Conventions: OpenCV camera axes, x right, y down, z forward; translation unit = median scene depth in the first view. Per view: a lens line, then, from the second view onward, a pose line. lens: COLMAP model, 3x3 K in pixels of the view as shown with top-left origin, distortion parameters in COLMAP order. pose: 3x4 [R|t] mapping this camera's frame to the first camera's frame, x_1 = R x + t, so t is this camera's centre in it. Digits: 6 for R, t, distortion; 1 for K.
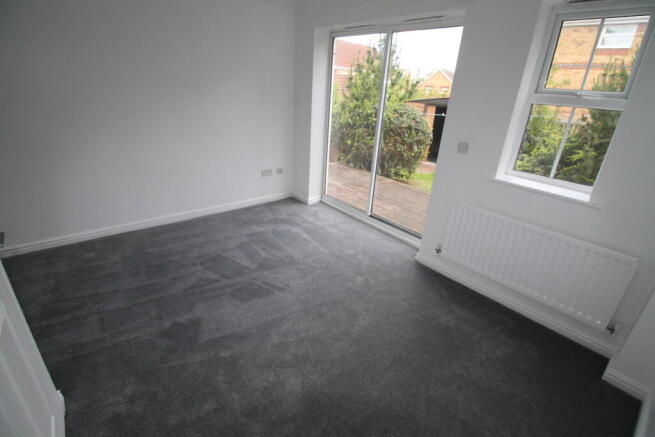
lens RADIAL K [[311.6, 0, 330.4], [0, 311.6, 218.4], [0, 0, 1]] dist [-0.015265, -0.000849]
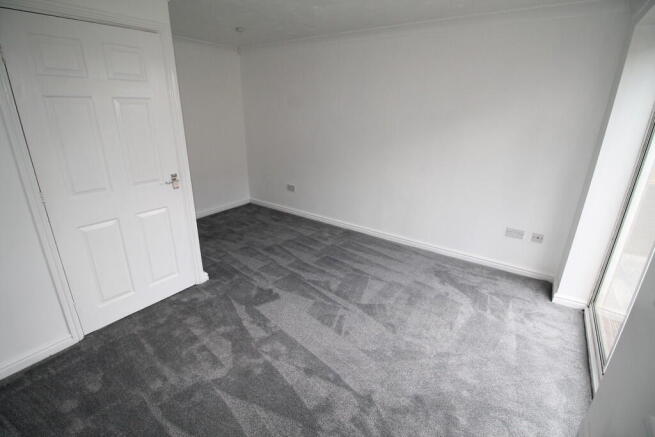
lens RADIAL K [[311.6, 0, 329.9], [0, 311.6, 220.3], [0, 0, 1]] dist [-0.015265, -0.000849]
pose [[0.246049, 0.279085, -0.928209, 0.411892], [-0.390578, 0.905004, 0.168574, -0.144509], [0.887079, 0.321061, 0.331680, 0.402153]]
